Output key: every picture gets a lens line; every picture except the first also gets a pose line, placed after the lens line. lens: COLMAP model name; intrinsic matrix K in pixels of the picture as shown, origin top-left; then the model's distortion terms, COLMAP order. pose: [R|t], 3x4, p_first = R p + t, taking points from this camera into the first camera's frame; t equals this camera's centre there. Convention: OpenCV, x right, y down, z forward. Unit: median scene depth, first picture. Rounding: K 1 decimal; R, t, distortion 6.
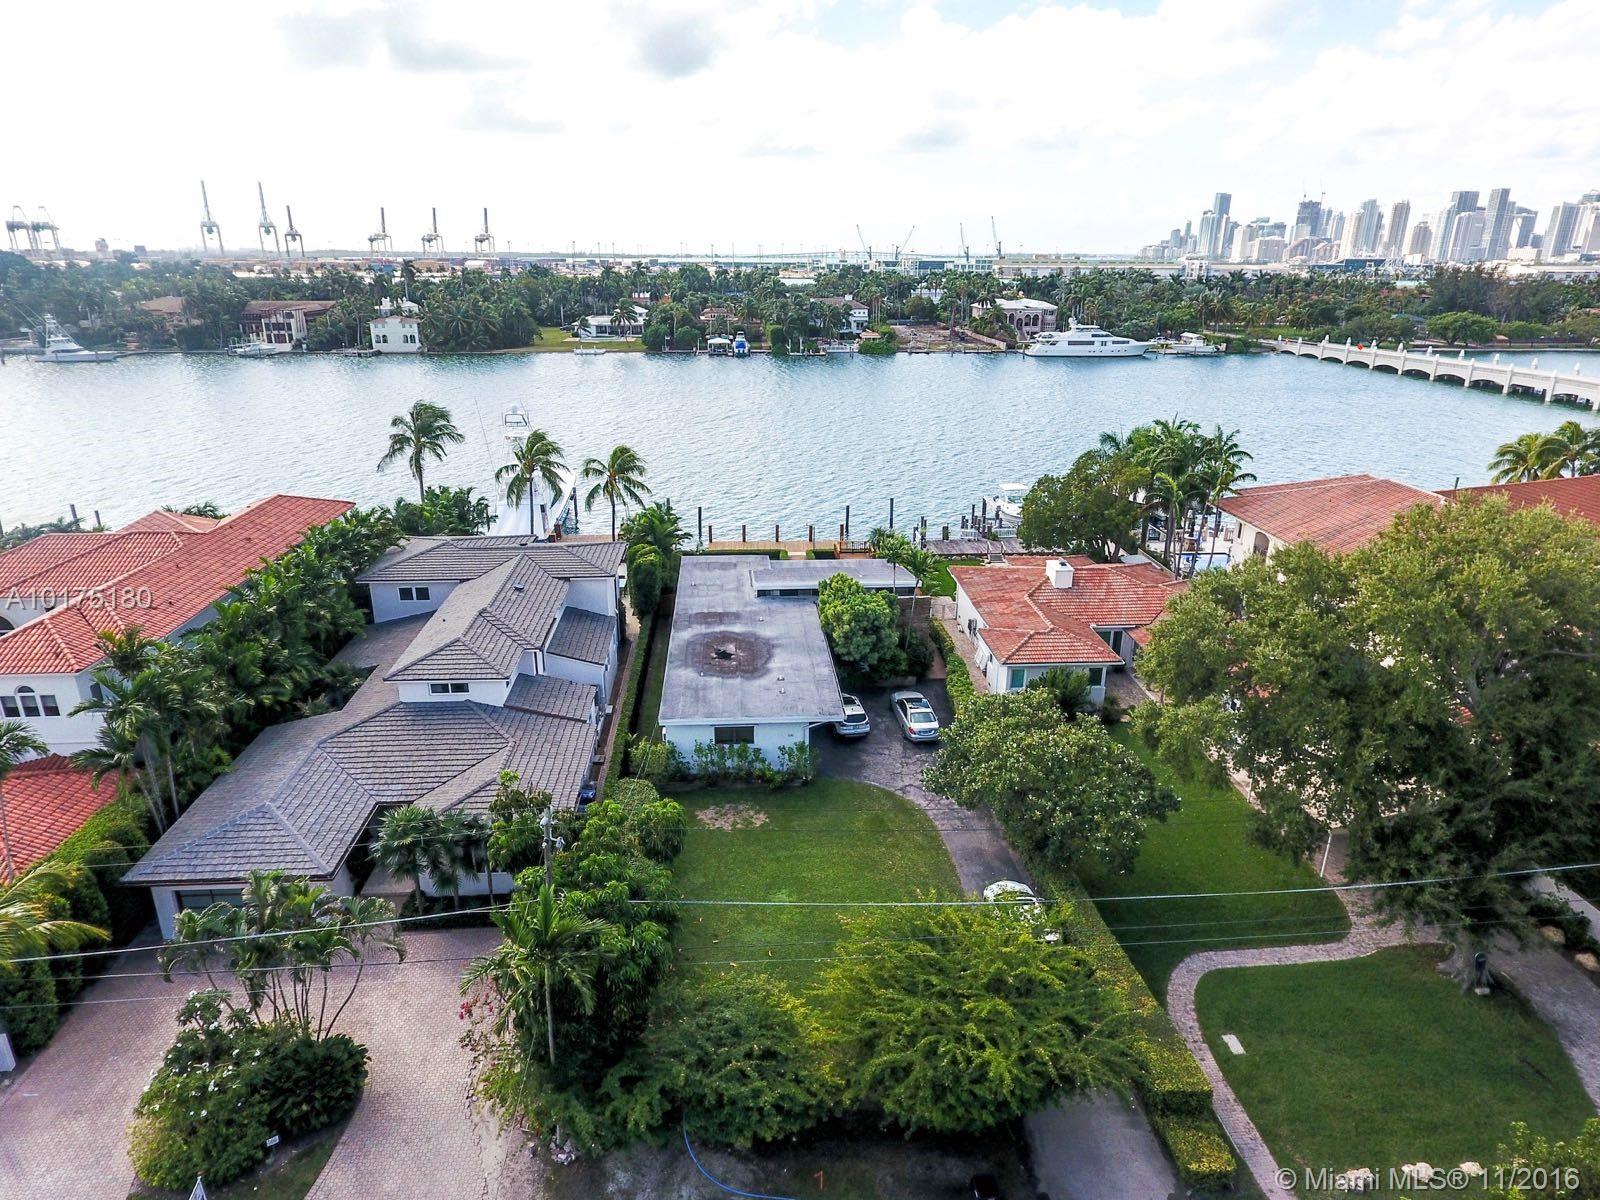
lens RADIAL K [[967.2, 0, 800.0], [0, 967.2, 600.0], [0, 0, 1]] dist [-0.015971, -0.000455]
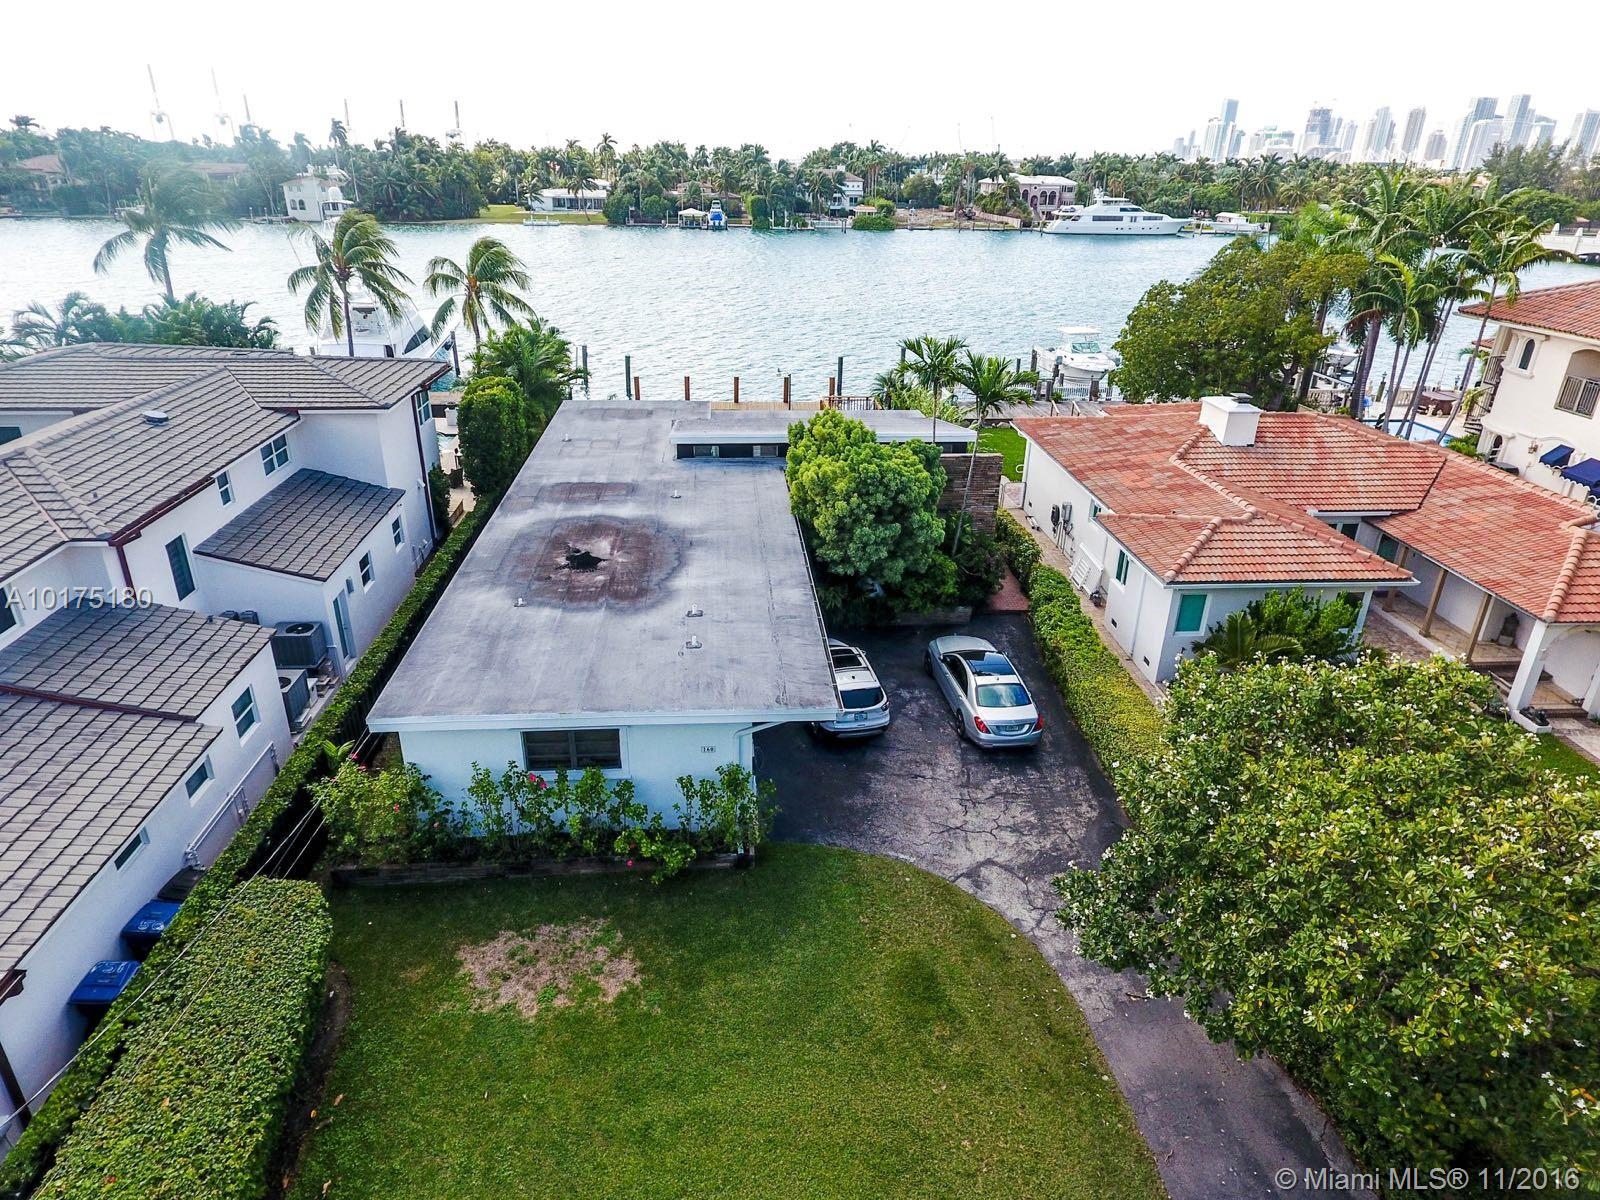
lens RADIAL K [[967.2, 0, 800.0], [0, 967.2, 600.0], [0, 0, 1]] dist [-0.015971, -0.000455]
pose [[0.999900, 0.005672, 0.012976, 0.019569], [-0.006714, 0.996635, 0.081696, 0.033213], [-0.012469, -0.081775, 0.996573, 0.475743]]
